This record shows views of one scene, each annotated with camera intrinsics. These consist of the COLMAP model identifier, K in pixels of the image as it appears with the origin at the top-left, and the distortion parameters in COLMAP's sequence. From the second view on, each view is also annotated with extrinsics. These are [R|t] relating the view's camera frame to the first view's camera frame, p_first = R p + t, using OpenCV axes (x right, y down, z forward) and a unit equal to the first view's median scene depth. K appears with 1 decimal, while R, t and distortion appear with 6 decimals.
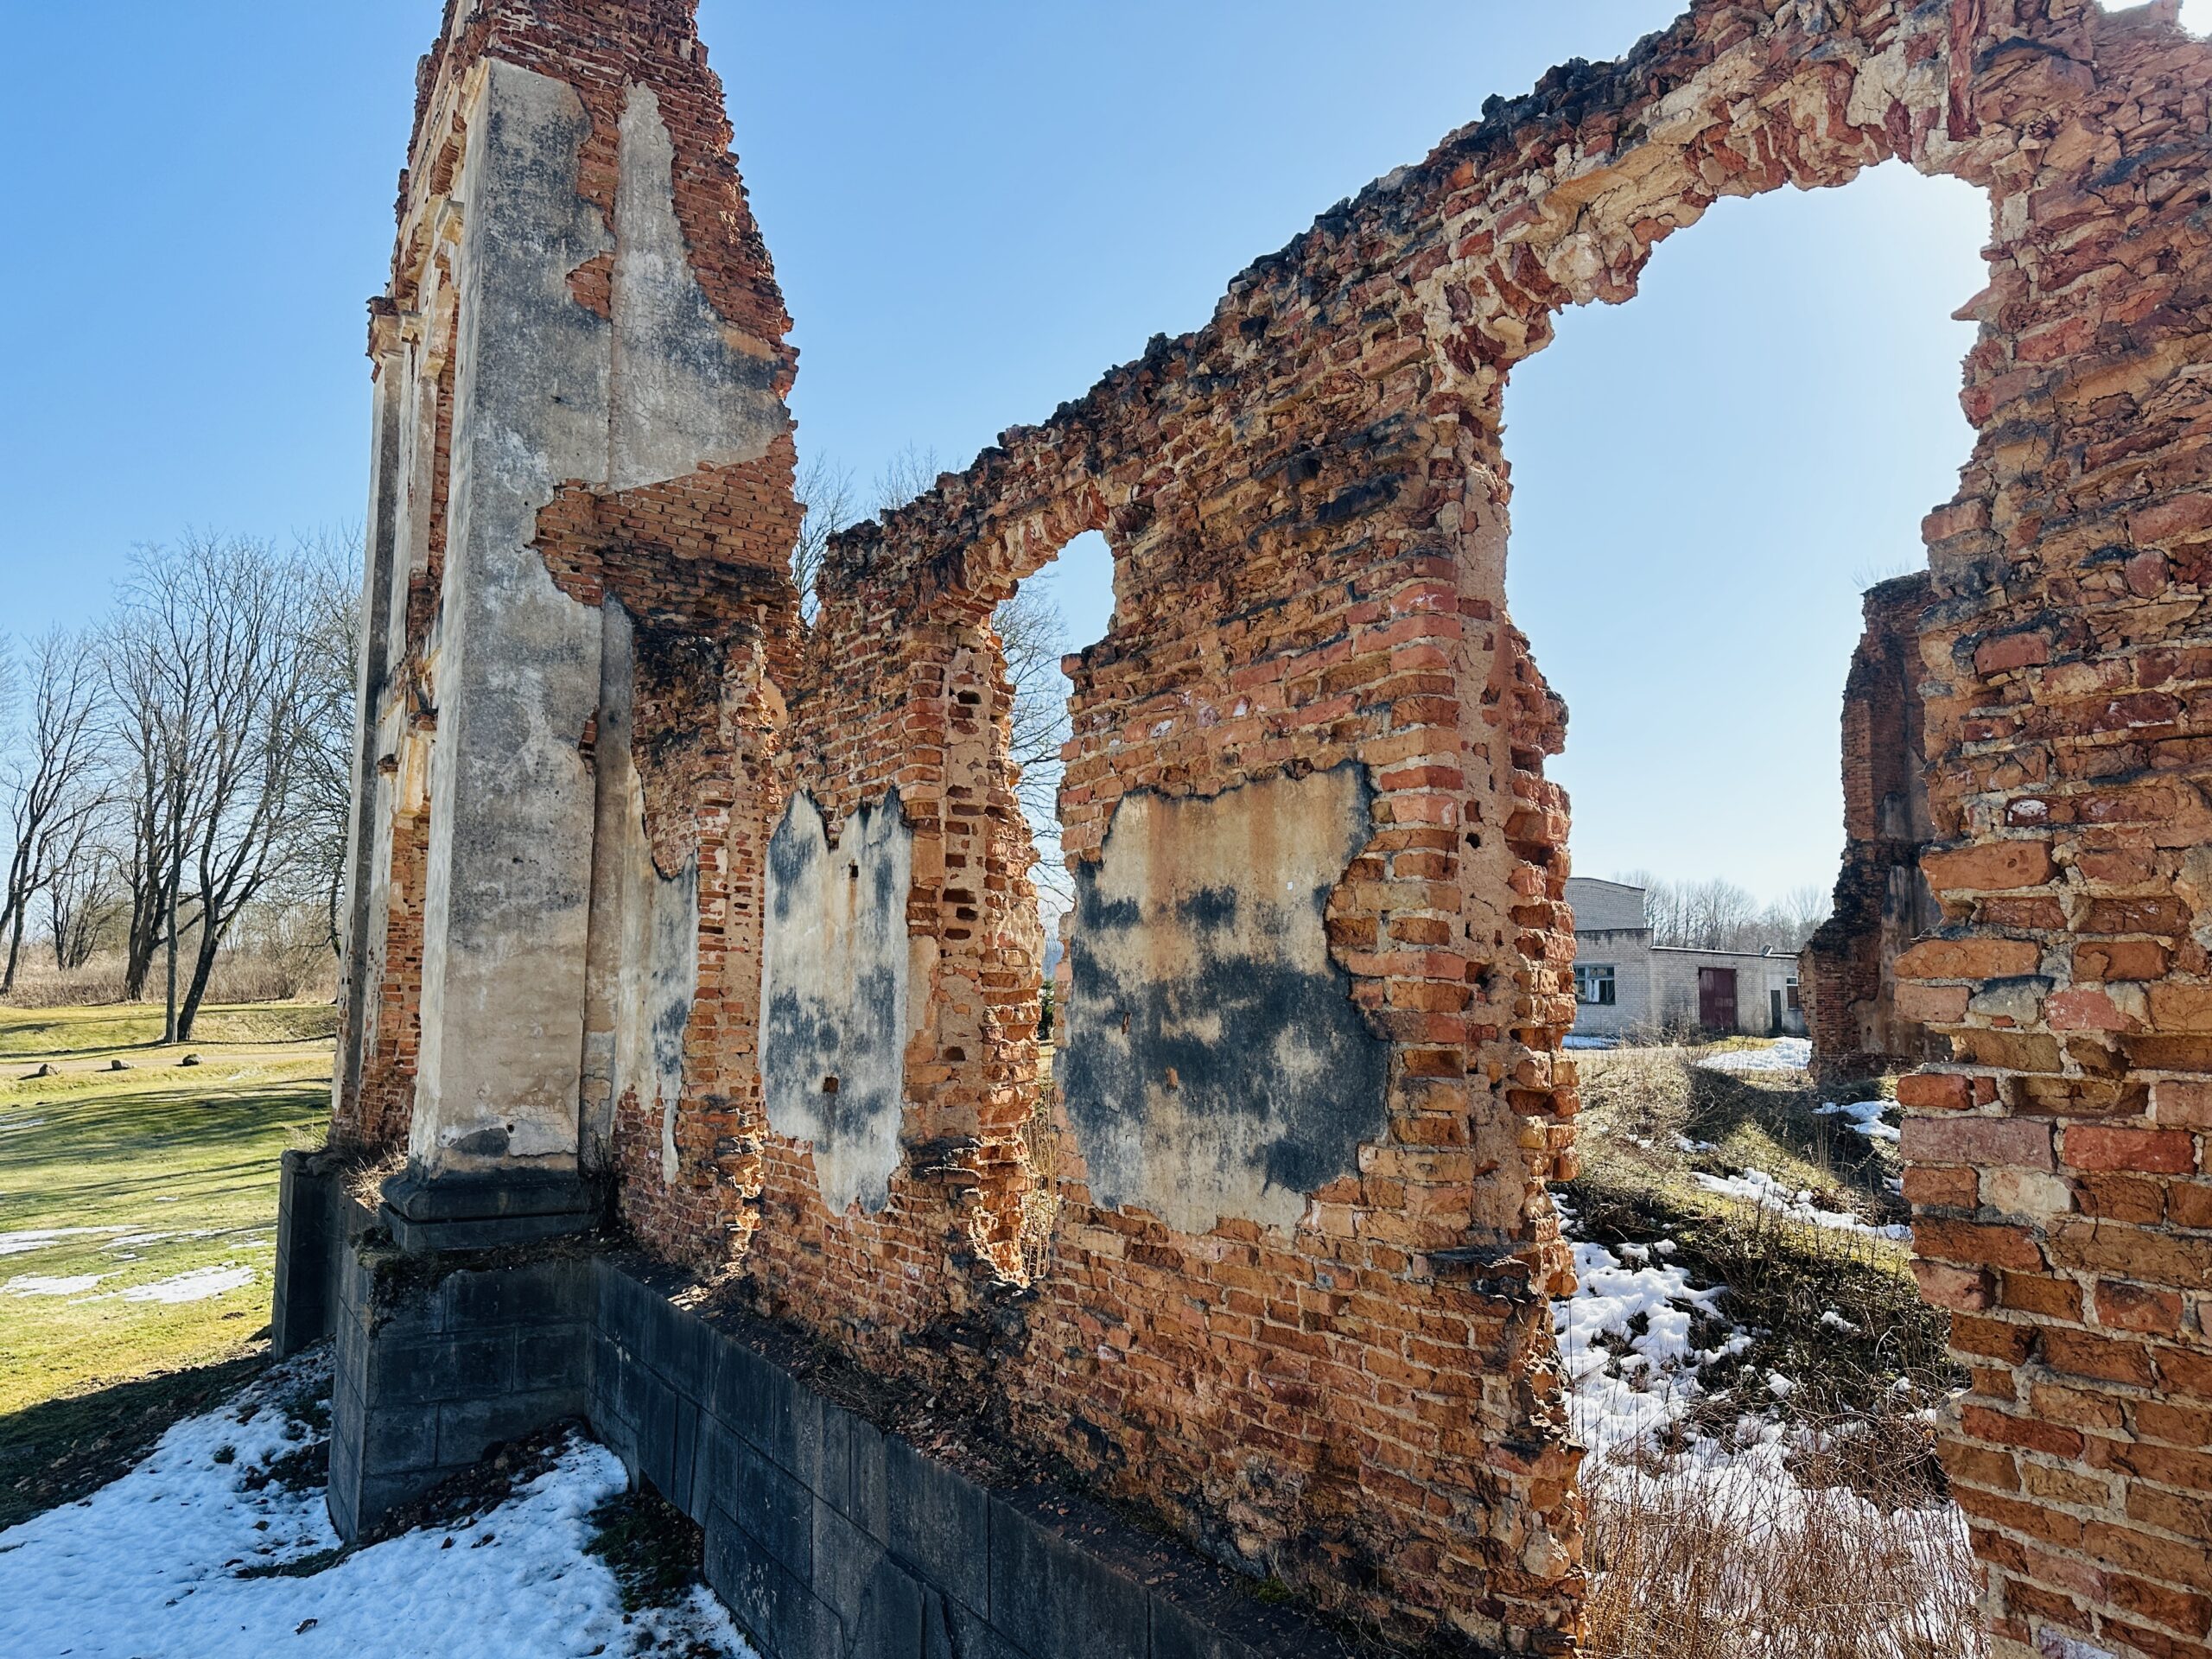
lens RADIAL K [[1609.1, 0, 1106.0], [0, 1609.1, 829.5], [0, 0, 1]] dist [0.193339, -0.243860]
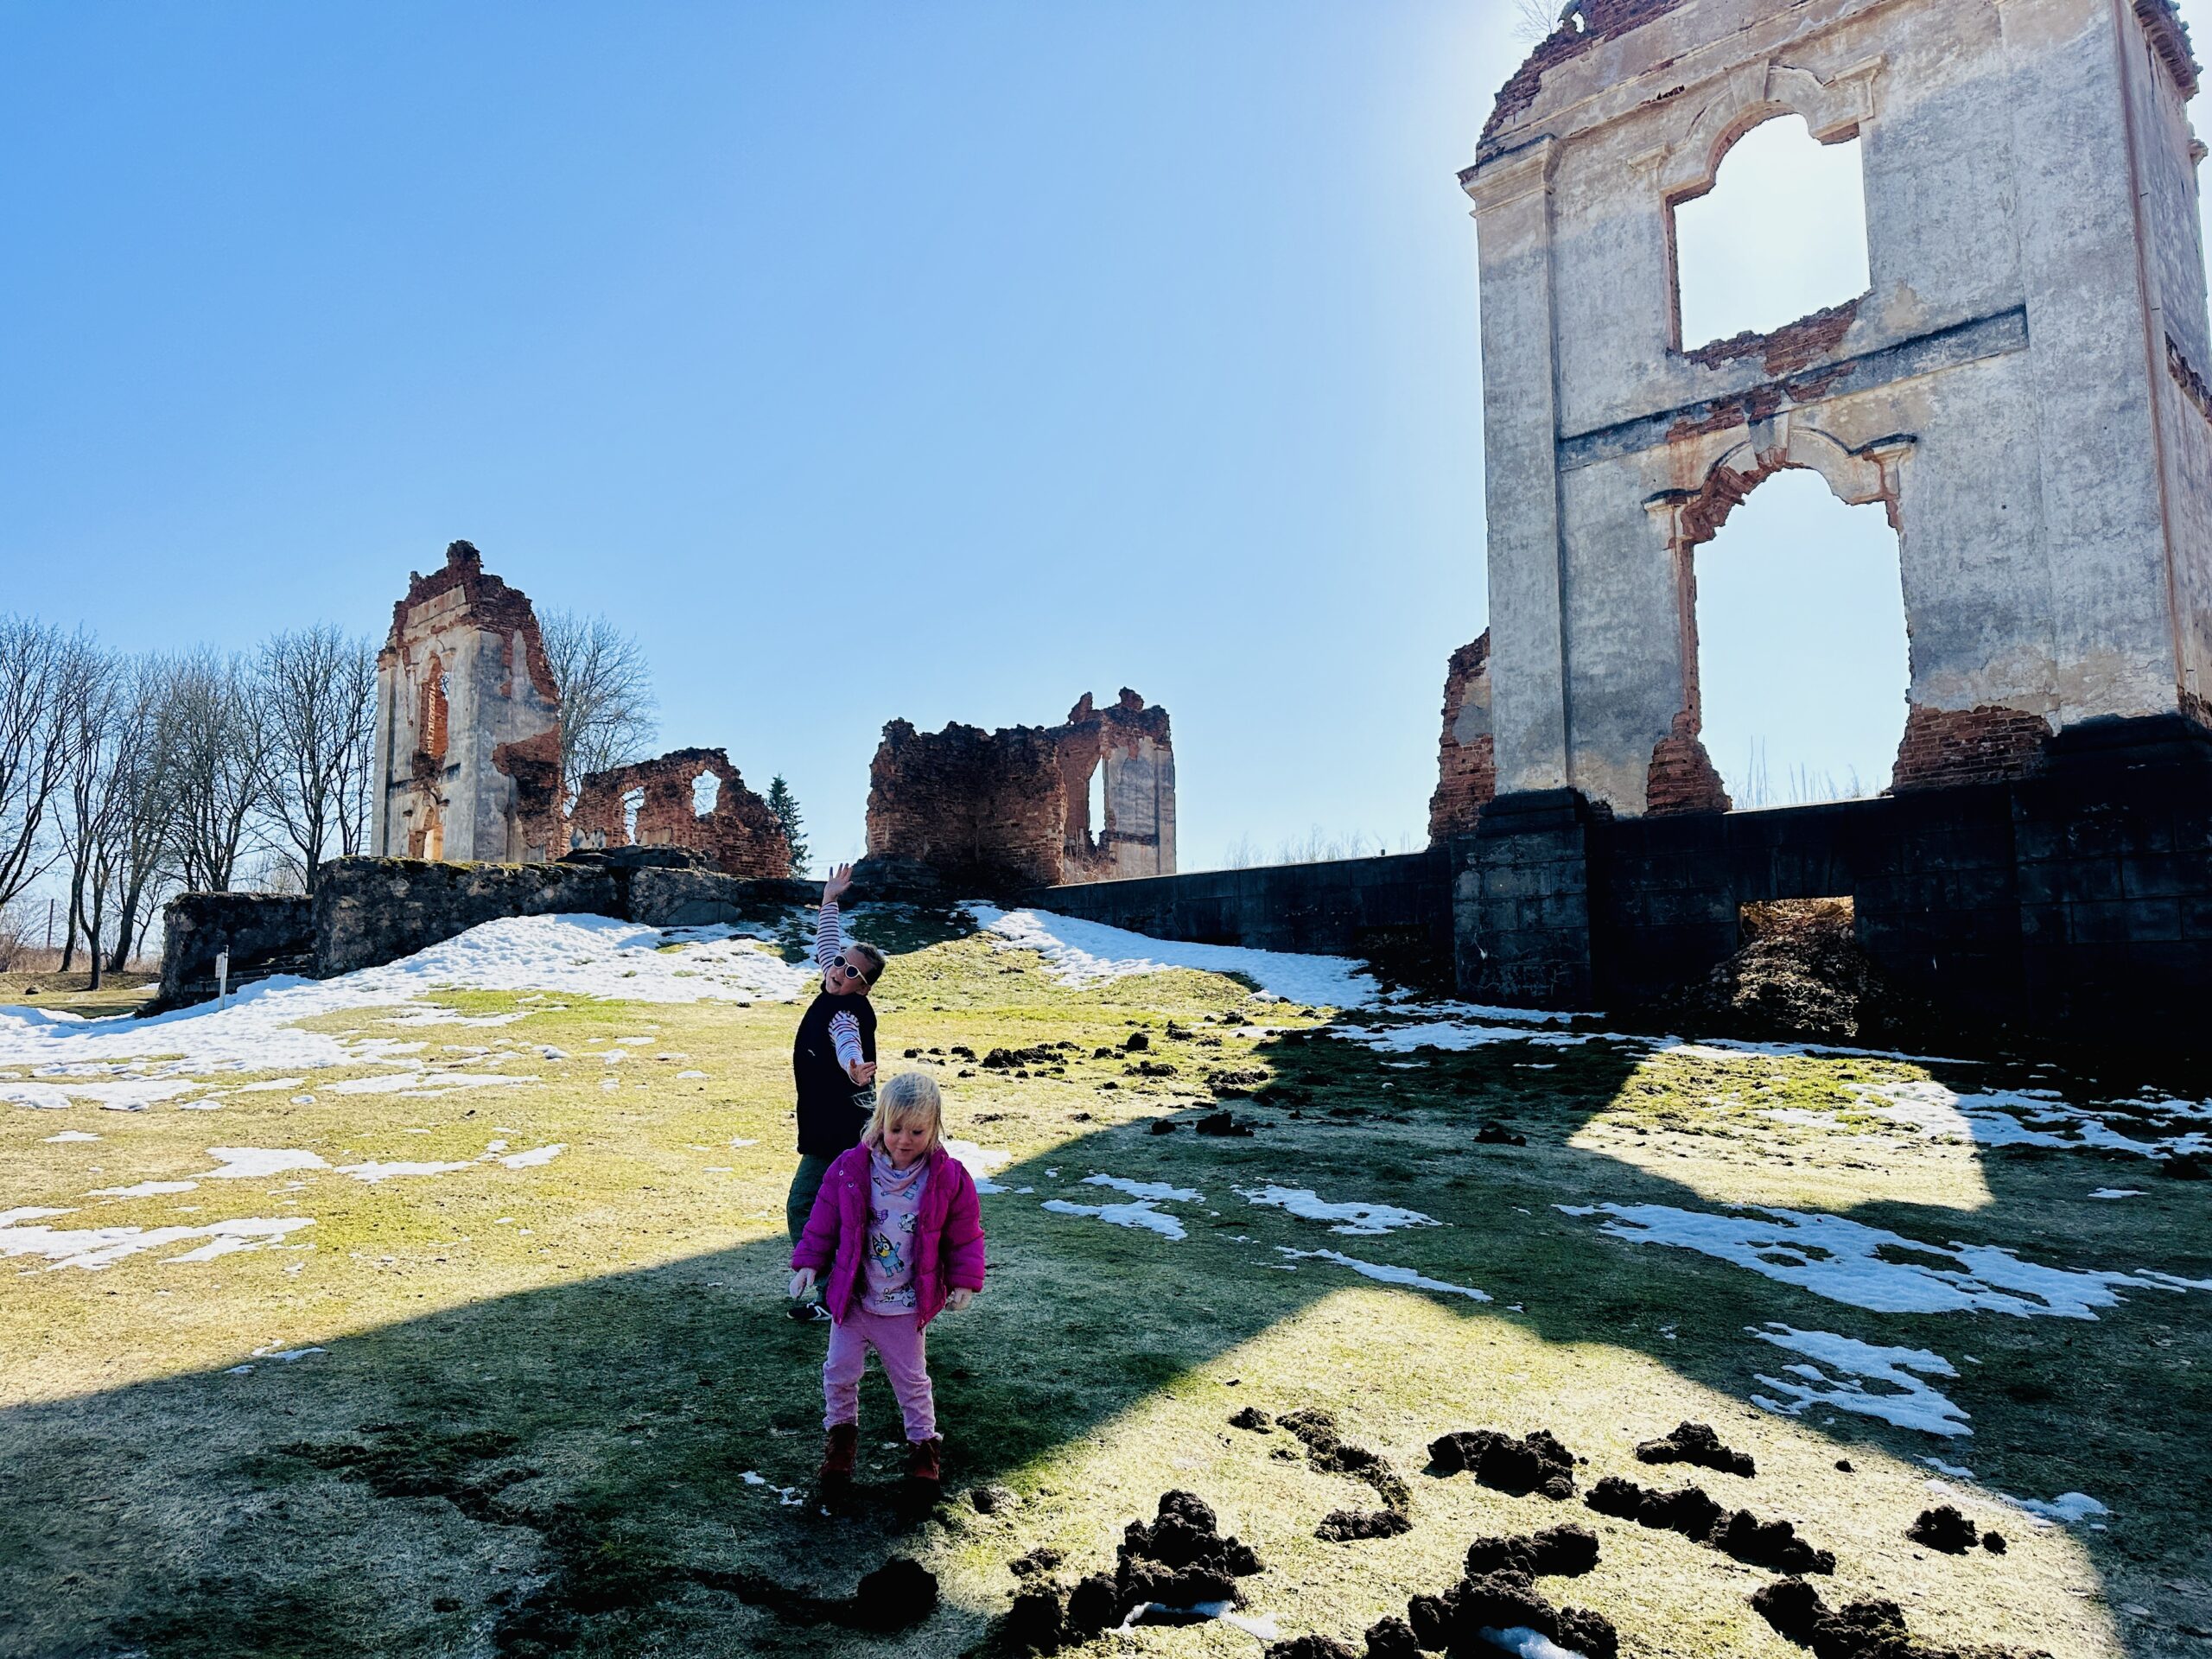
lens RADIAL K [[1609.1, 0, 1106.0], [0, 1609.1, 829.5], [0, 0, 1]] dist [0.193339, -0.243860]
pose [[0.972767, 0.012596, 0.231443, 0.212874], [-0.010040, 0.999875, -0.012216, 0.025987], [-0.231568, 0.009560, 0.972772, -4.153728]]
